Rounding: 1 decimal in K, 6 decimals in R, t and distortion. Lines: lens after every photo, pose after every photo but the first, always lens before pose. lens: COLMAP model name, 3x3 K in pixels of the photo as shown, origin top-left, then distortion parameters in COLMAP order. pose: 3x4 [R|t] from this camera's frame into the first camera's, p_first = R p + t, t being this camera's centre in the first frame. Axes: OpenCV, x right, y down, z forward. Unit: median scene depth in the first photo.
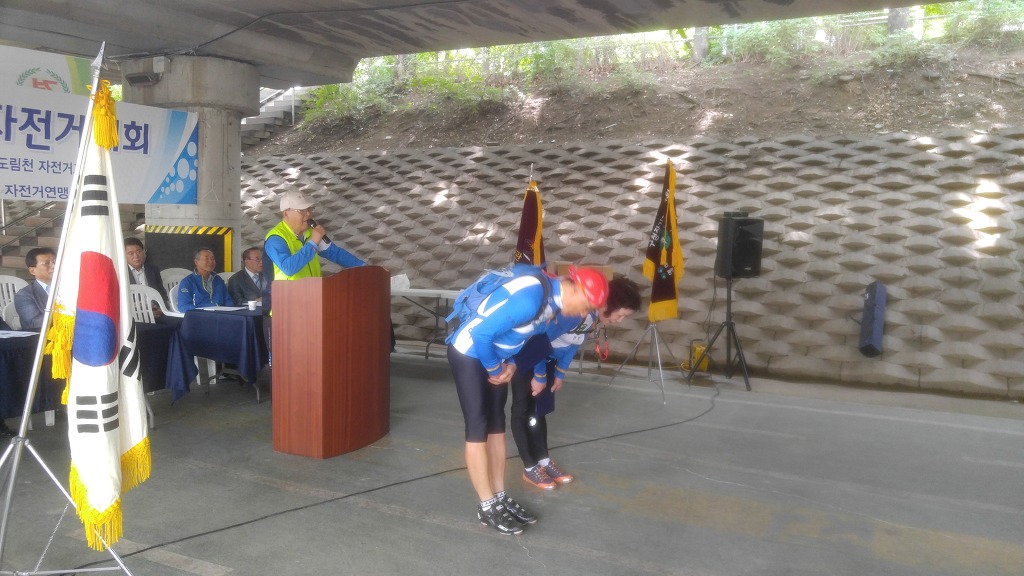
lens RADIAL K [[770.7, 0, 536.9], [0, 770.7, 292.1], [0, 0, 1]] dist [0.000442, 0.037989]
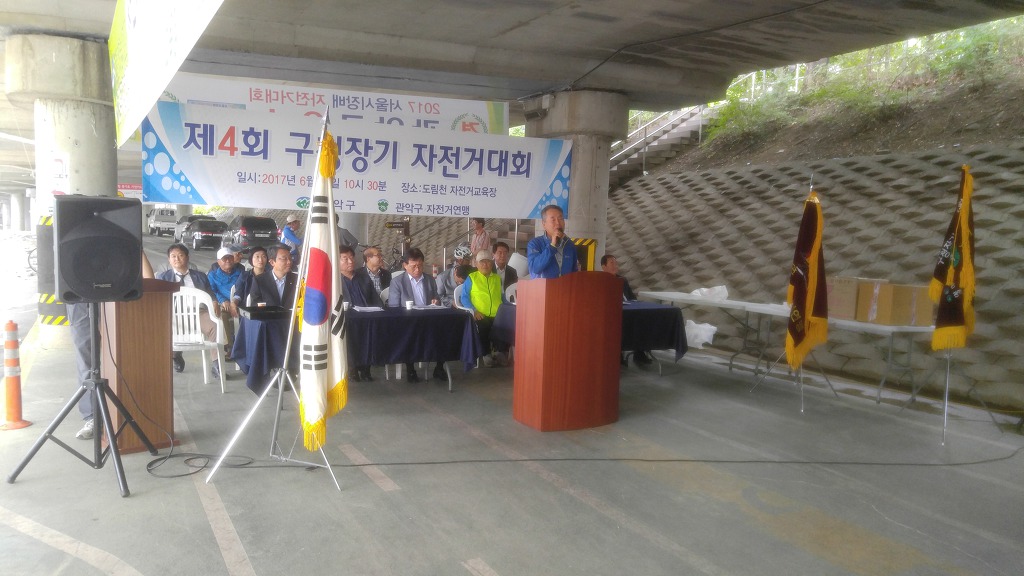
lens RADIAL K [[770.7, 0, 517.0], [0, 770.7, 302.0], [0, 0, 1]] dist [0.000442, 0.037989]
pose [[0.823761, 0.059183, -0.563840, 0.166154], [-0.063373, 0.997916, 0.012158, 0.002508], [0.563385, 0.025717, 0.825794, 0.000116]]
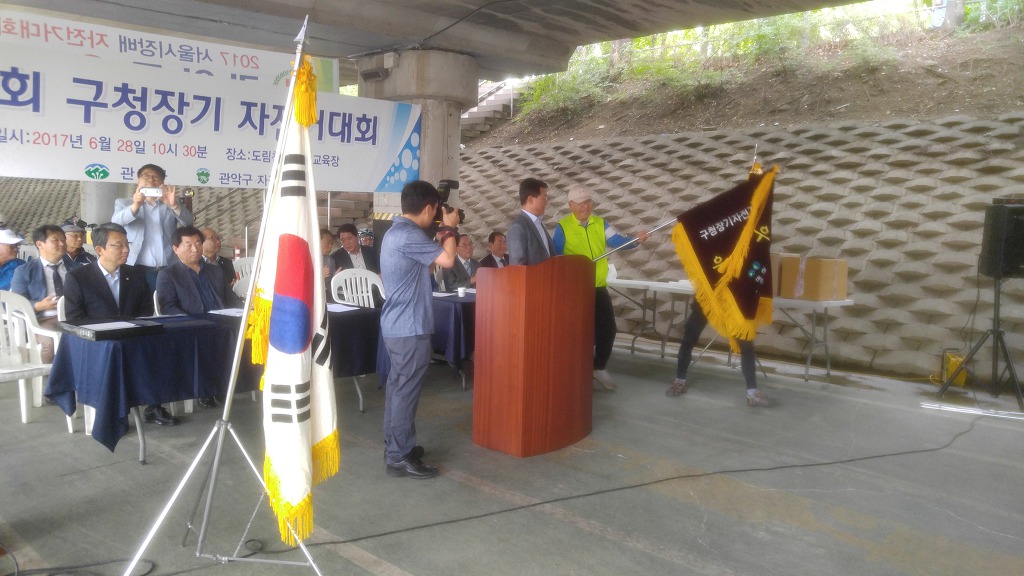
lens RADIAL K [[770.7, 0, 537.9], [0, 770.7, 271.0], [0, 0, 1]] dist [0.000442, 0.037989]
pose [[0.963815, 0.024416, -0.265451, -0.006460], [-0.028390, 0.999535, -0.011146, -0.001250], [0.265055, 0.018278, 0.964060, 0.045429]]
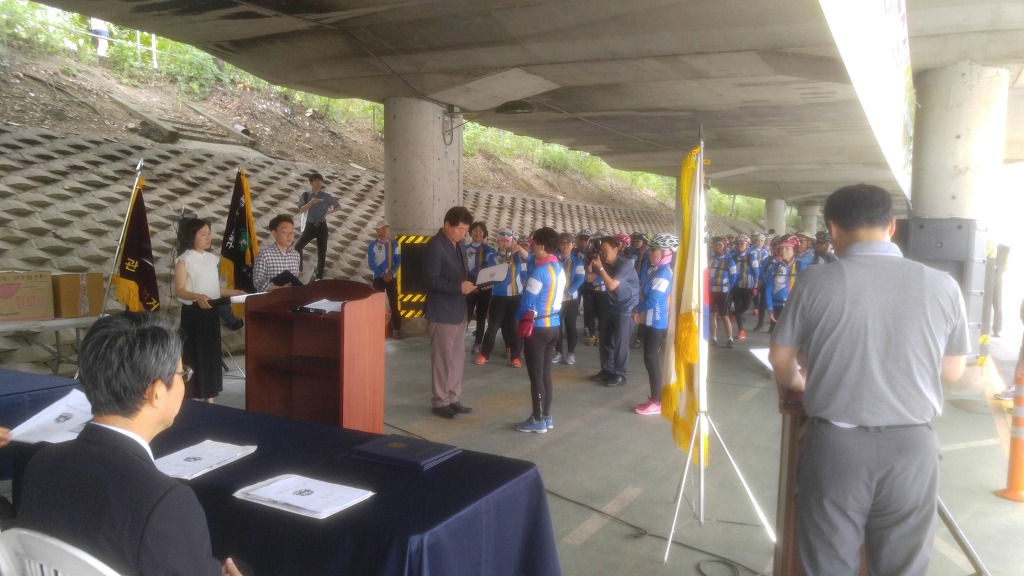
lens RADIAL K [[764.4, 0, 484.4], [0, 764.4, 304.7], [0, 0, 1]] dist [0.026971, 0.010621]
pose [[0.065027, -0.111260, 0.991662, -0.611079], [0.065493, 0.992098, 0.107014, -0.049586], [-0.995732, 0.057988, 0.071799, 0.388169]]
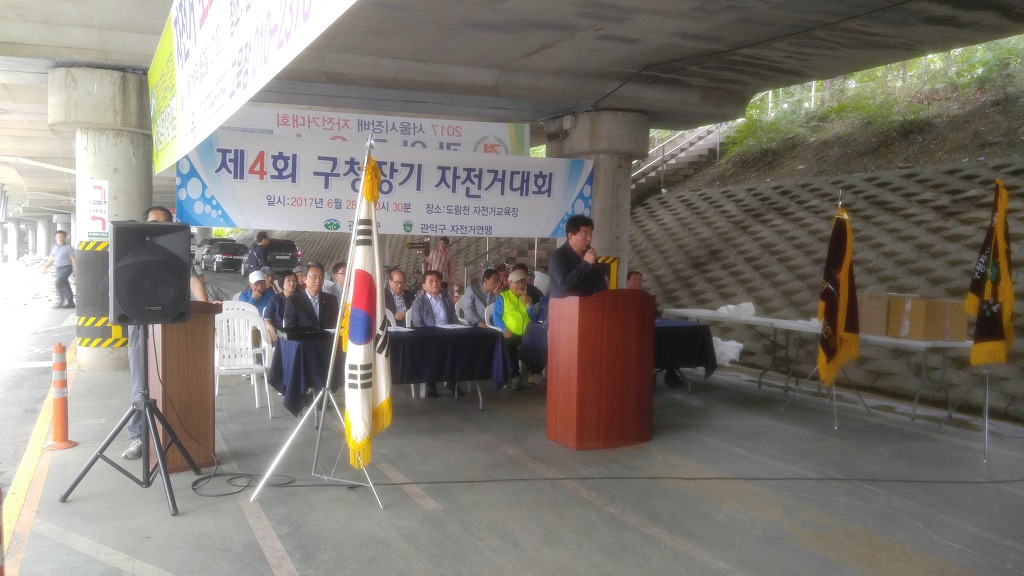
lens RADIAL K [[770.7, 0, 508.6], [0, 770.7, 294.4], [0, 0, 1]] dist [0.000442, 0.037989]
pose [[0.807951, 0.031594, -0.588402, 0.157050], [-0.053955, 0.998333, -0.020483, 0.003384], [0.586774, 0.048296, 0.808309, -0.013258]]
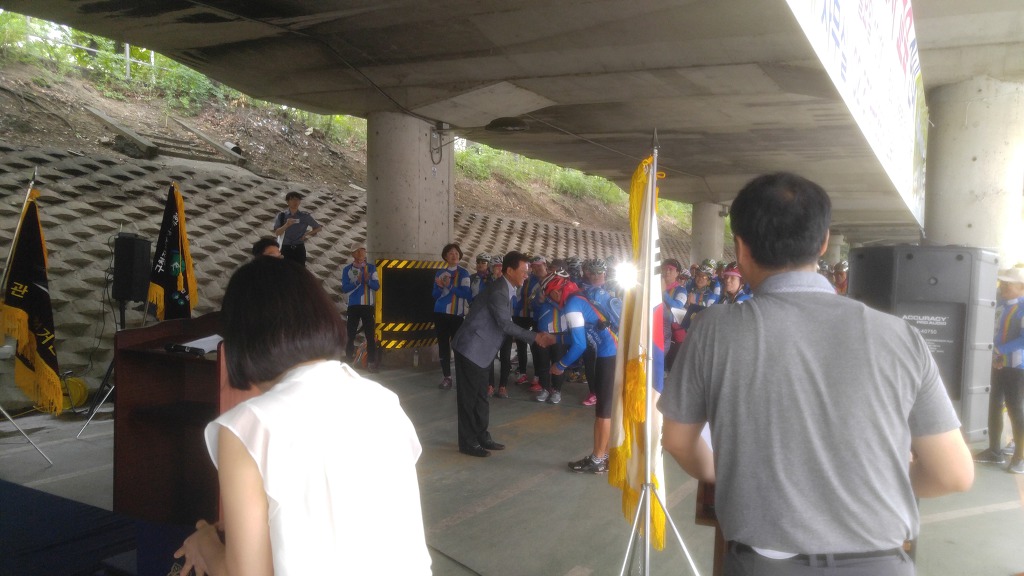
lens RADIAL K [[764.8, 0, 519.0], [0, 764.8, 311.3], [0, 0, 1]] dist [0.025691, 0.013031]
pose [[0.058618, -0.085901, 0.994578, -0.527846], [0.053382, 0.995135, 0.082803, -0.044869], [-0.996852, 0.048239, 0.062919, 0.337020]]
